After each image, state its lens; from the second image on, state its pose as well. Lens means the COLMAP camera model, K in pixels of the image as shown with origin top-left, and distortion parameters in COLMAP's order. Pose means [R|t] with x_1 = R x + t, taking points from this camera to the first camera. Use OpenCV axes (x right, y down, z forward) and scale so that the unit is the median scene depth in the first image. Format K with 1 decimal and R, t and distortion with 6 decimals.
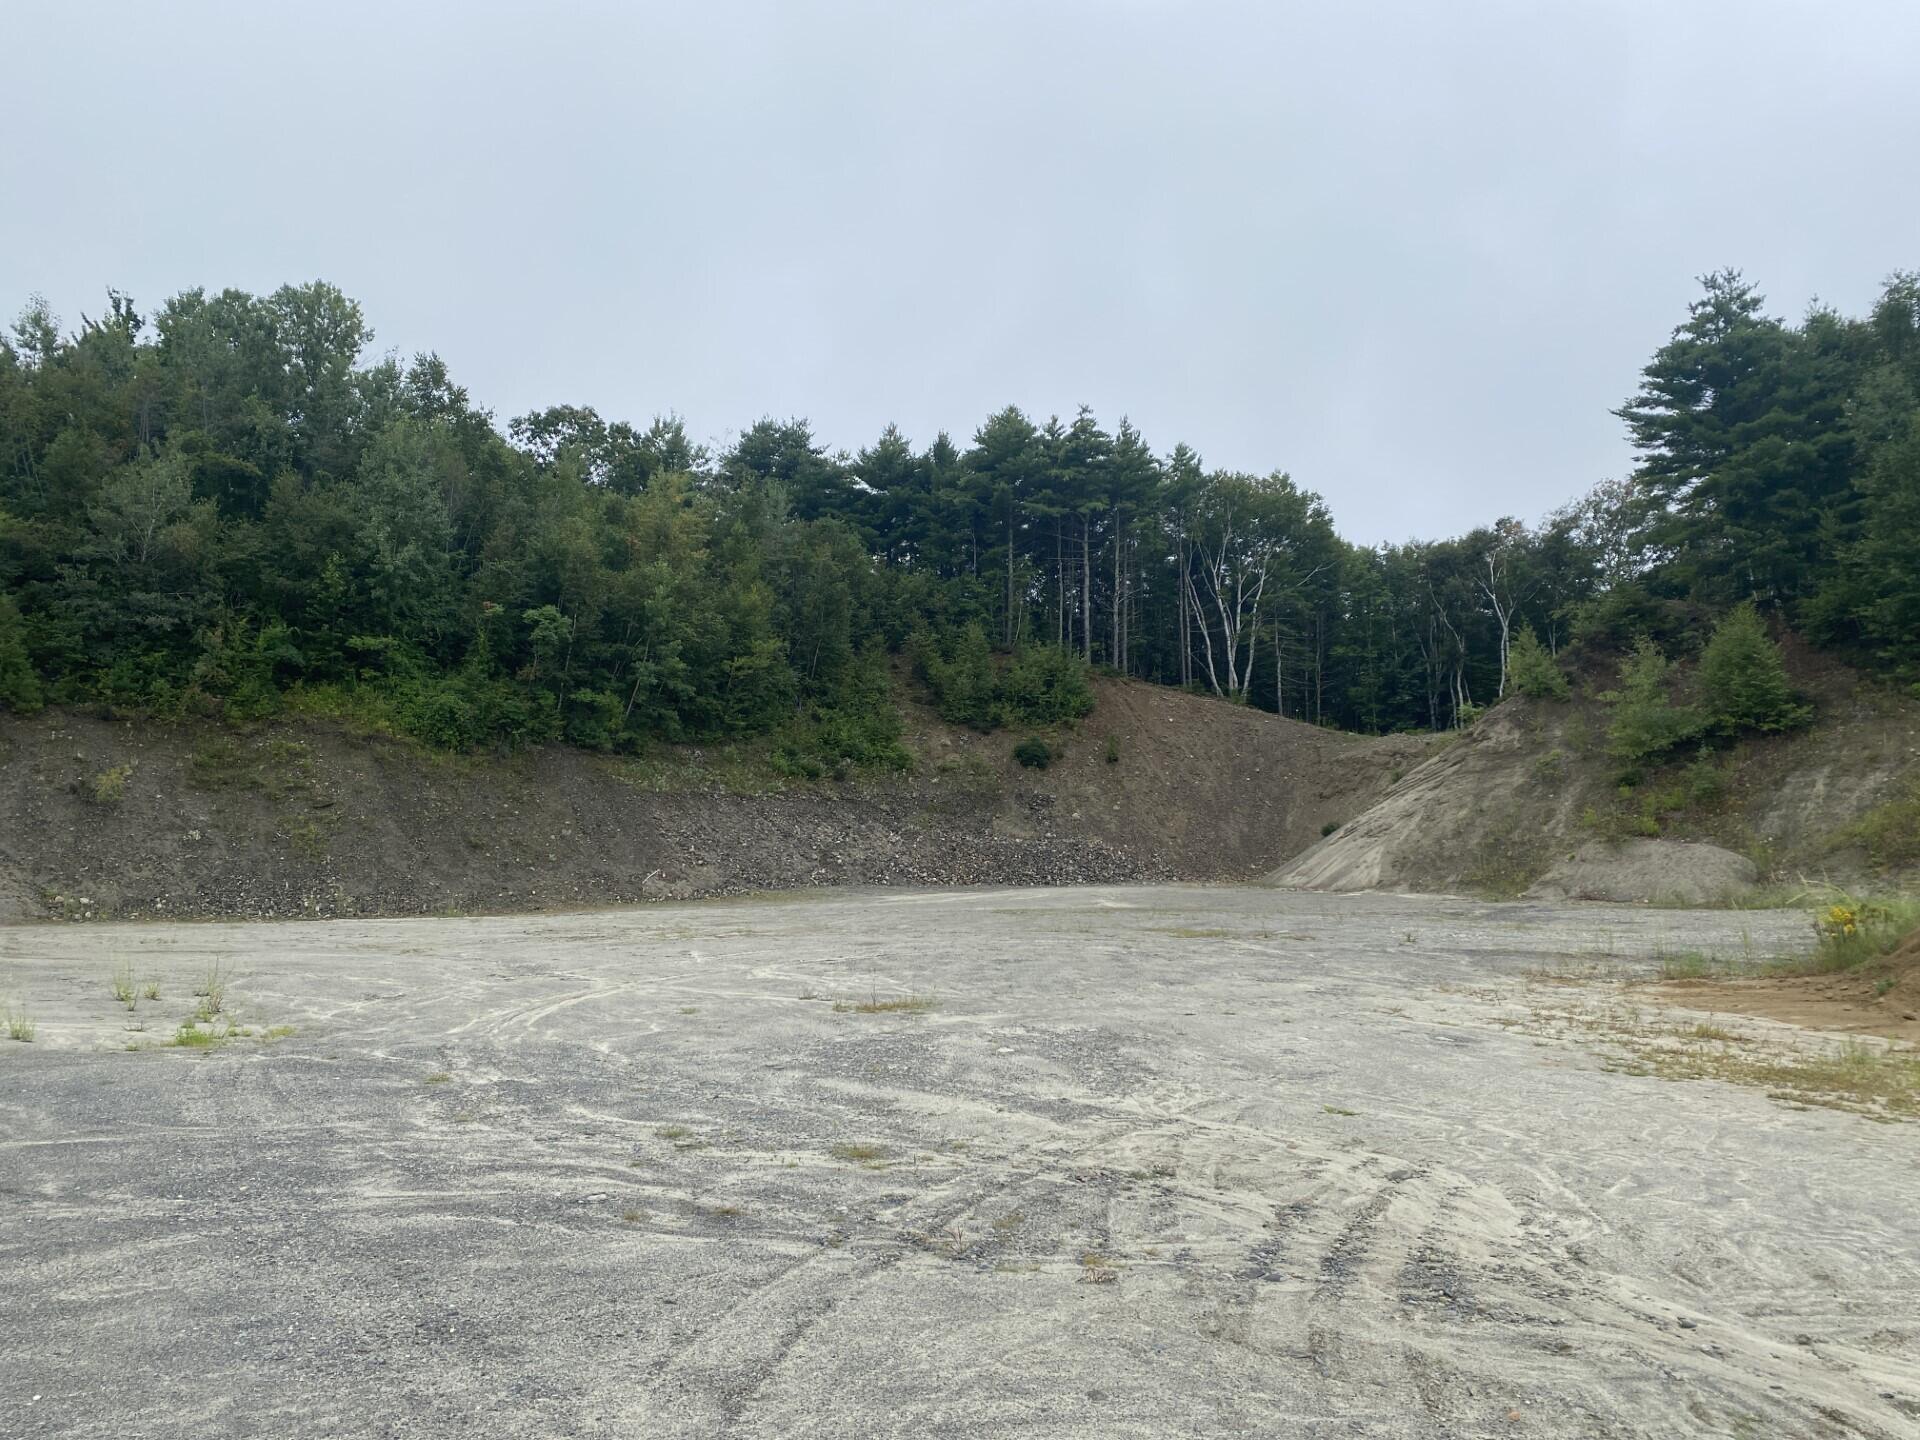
lens RADIAL K [[1958.8, 0, 960.0], [0, 1958.8, 720.0], [0, 0, 1]] dist [-0.001118, -0.003921]
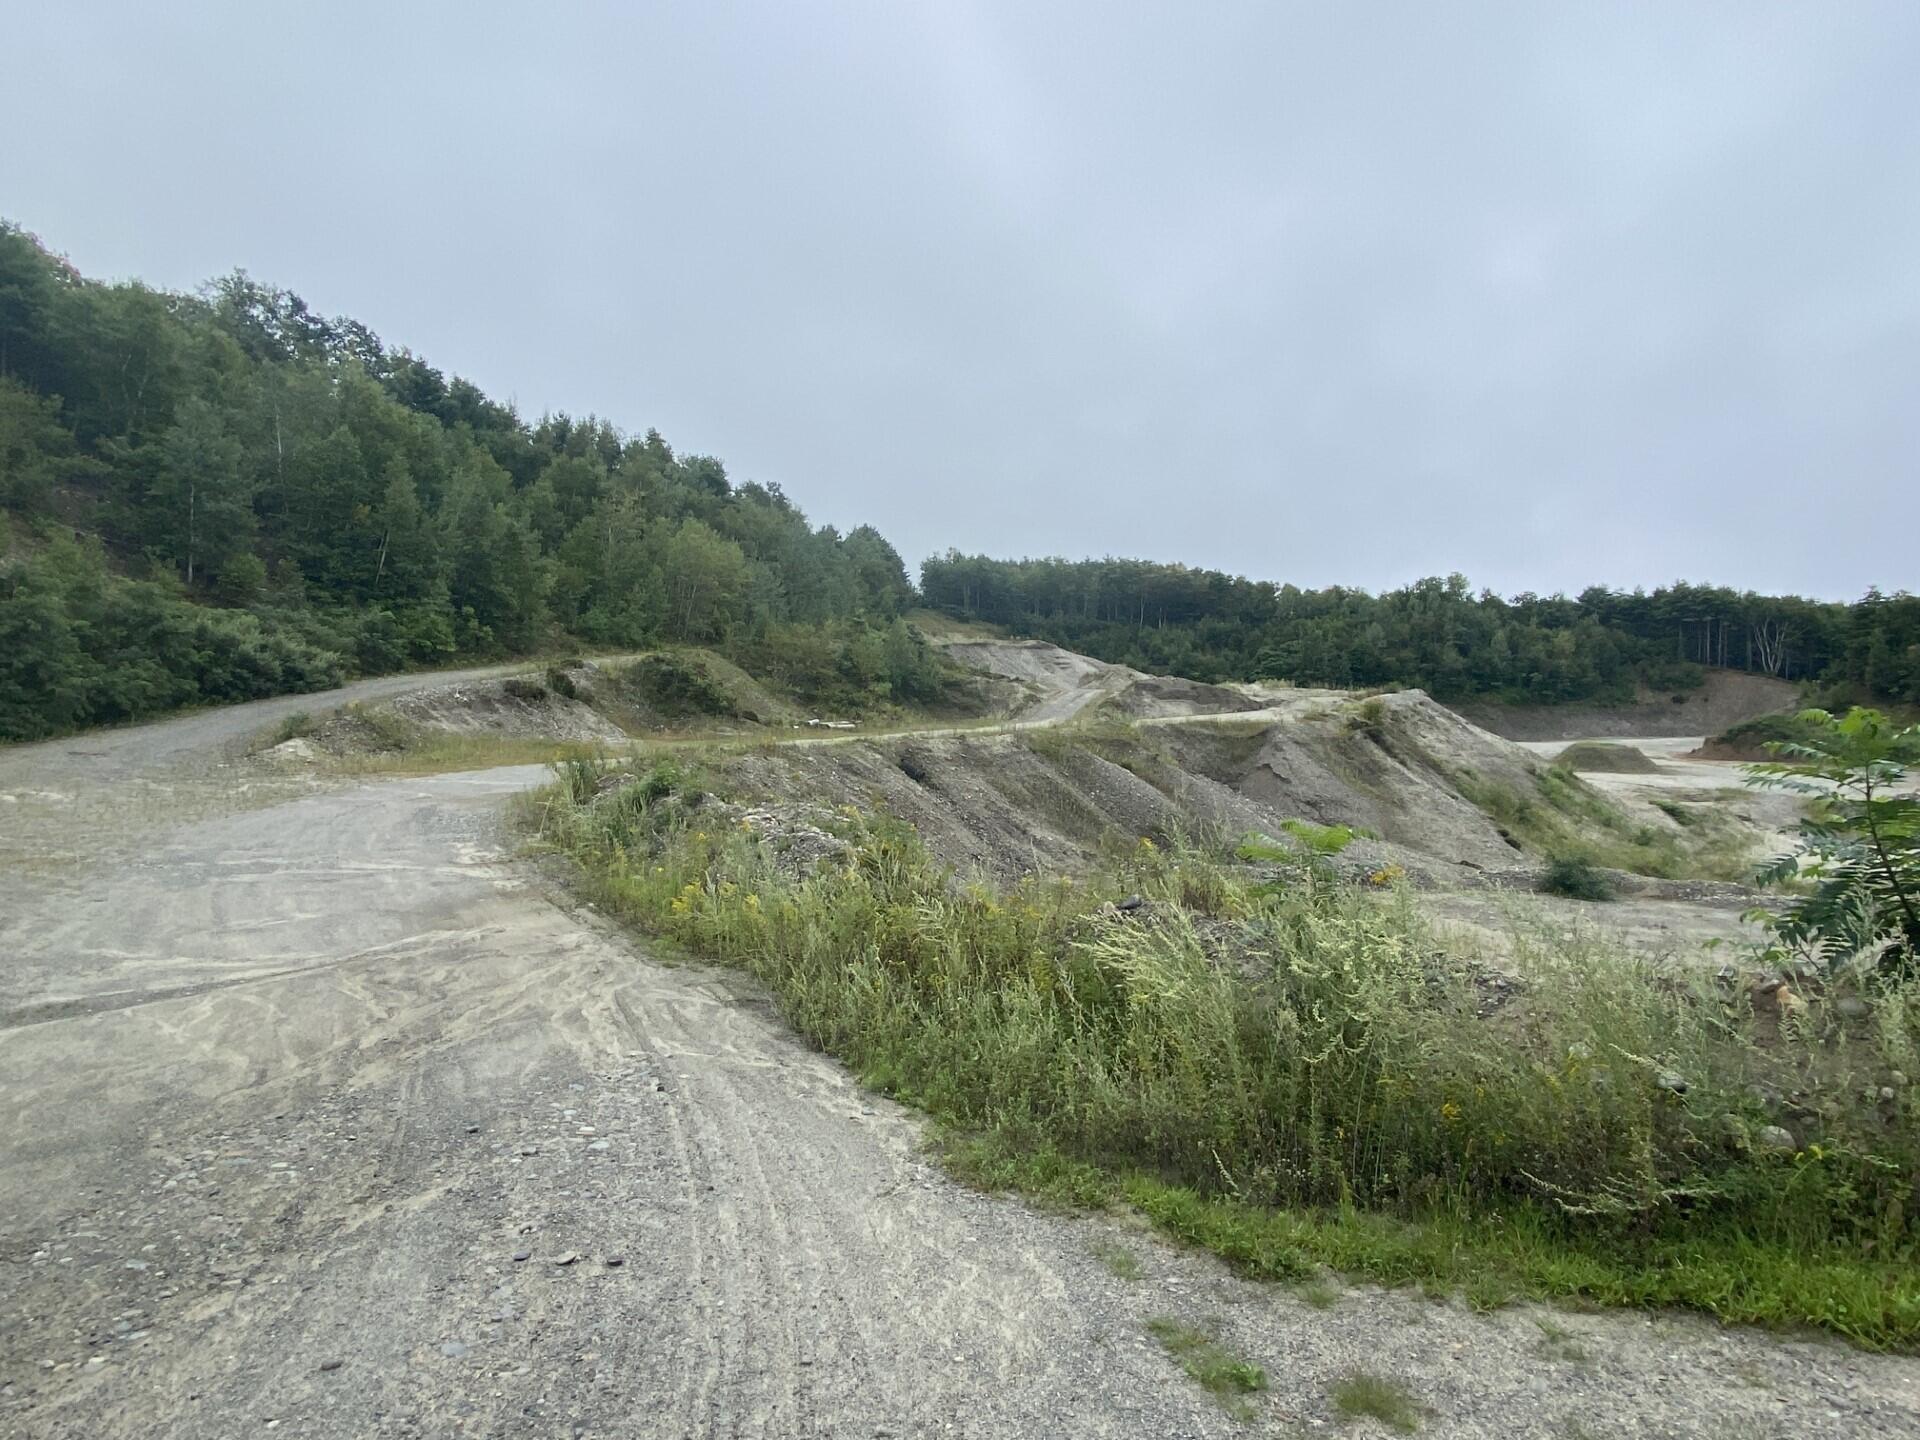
lens RADIAL K [[940.9, 0, 960.0], [0, 940.9, 720.0], [0, 0, 1]] dist [-0.055957, -0.000177]
pose [[0.760876, 0.012590, -0.648775, 0.111727], [0.042658, 0.996679, 0.069370, -0.110704], [0.647493, -0.080457, 0.757812, -1.055167]]
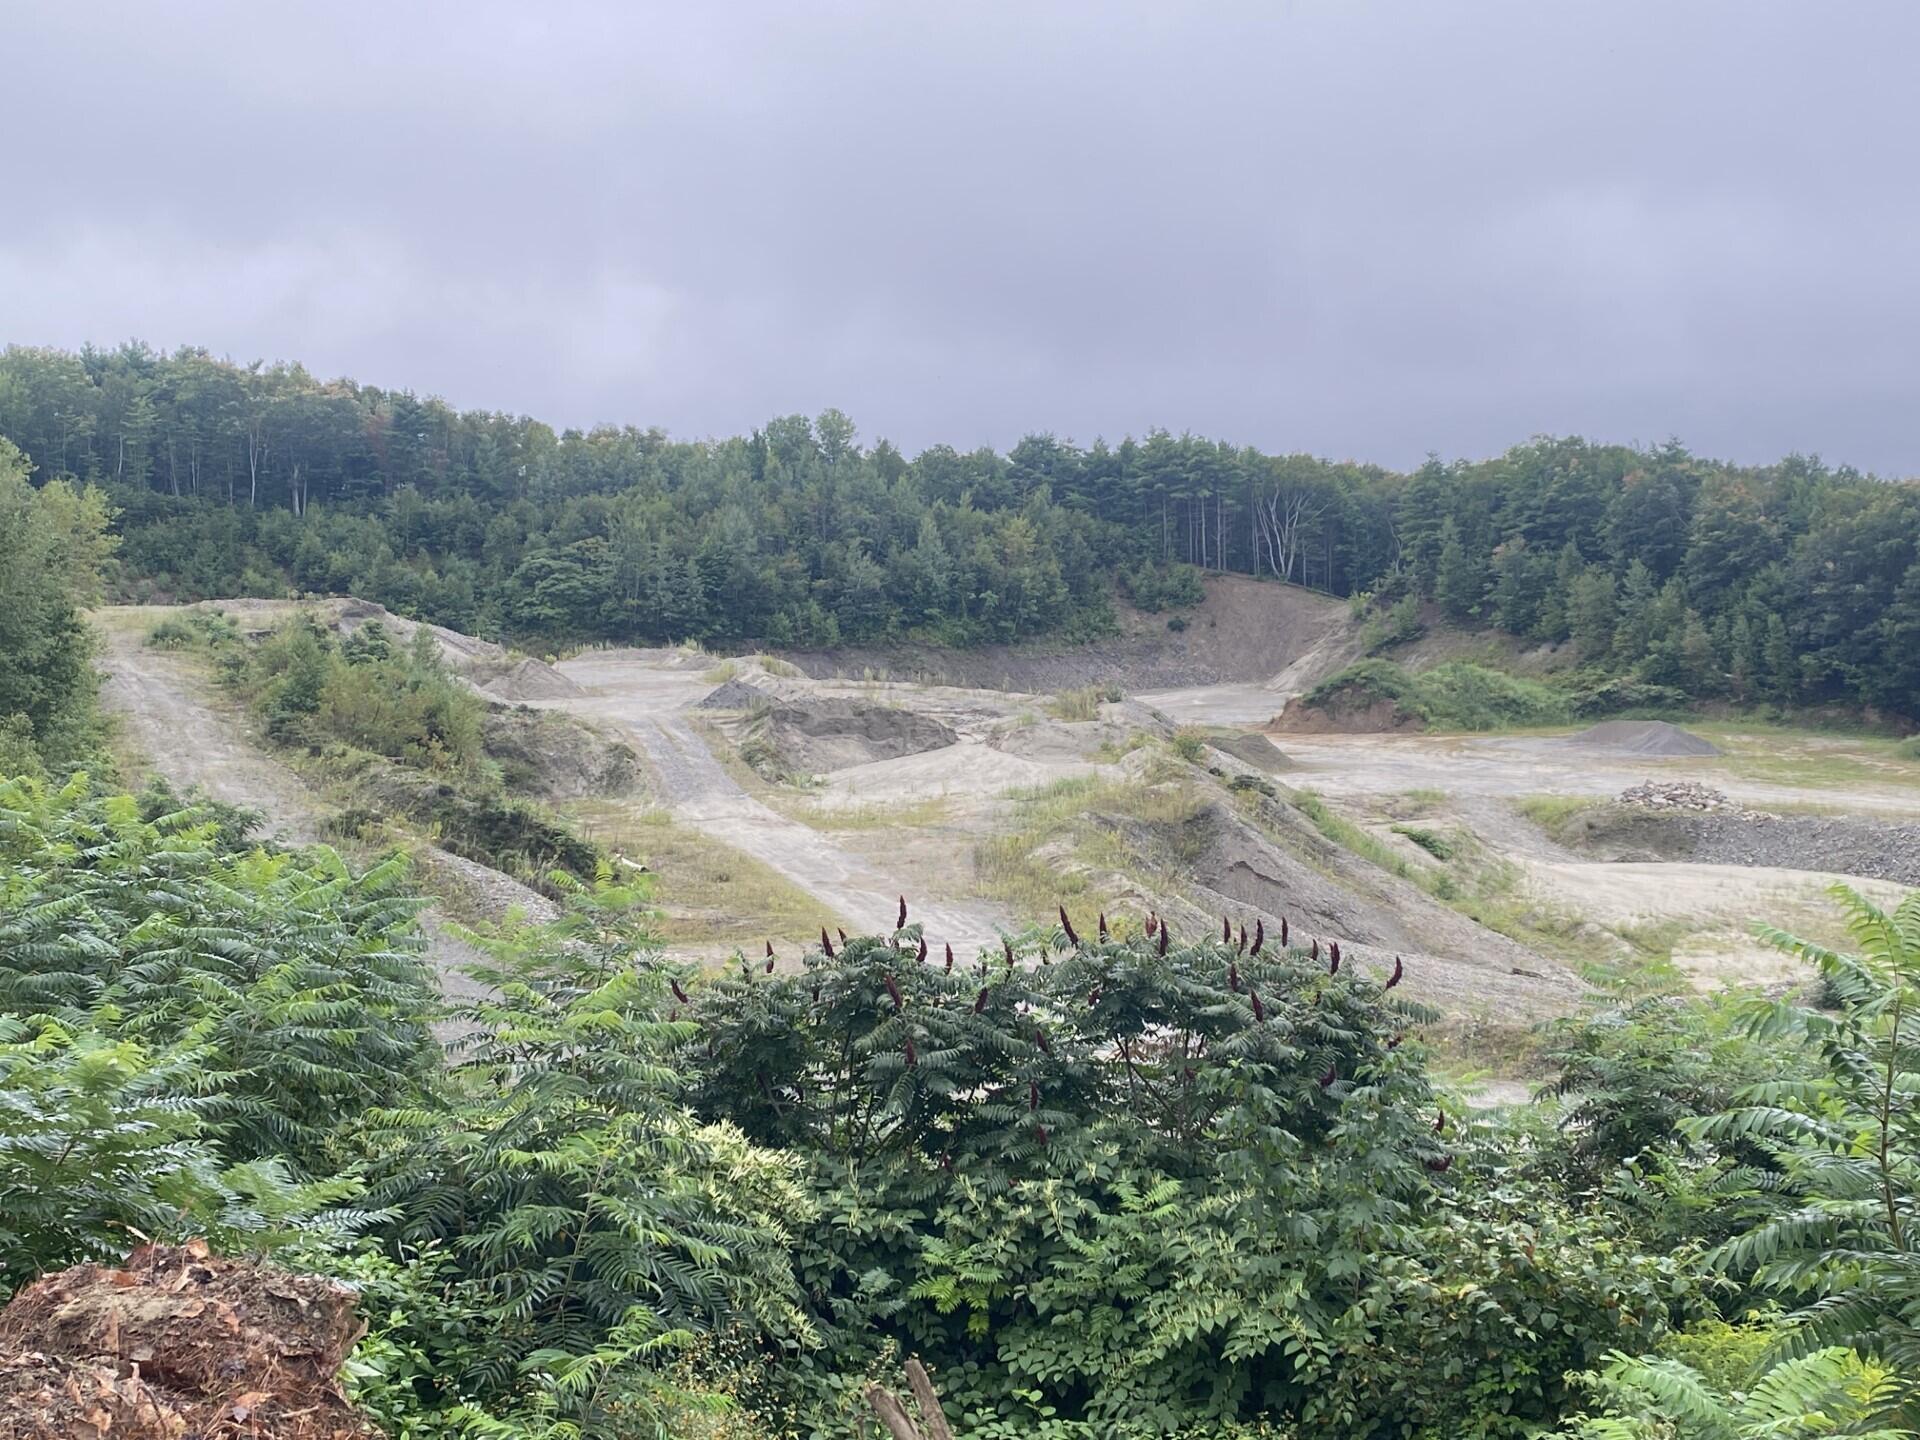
lens RADIAL K [[1958.8, 0, 960.0], [0, 1958.8, 720.0], [0, 0, 1]] dist [-0.001118, -0.003921]
pose [[0.995799, -0.029034, -0.086836, -0.016978], [0.039730, 0.991474, 0.124104, -0.156175], [0.082492, -0.127032, 0.988462, -1.190902]]
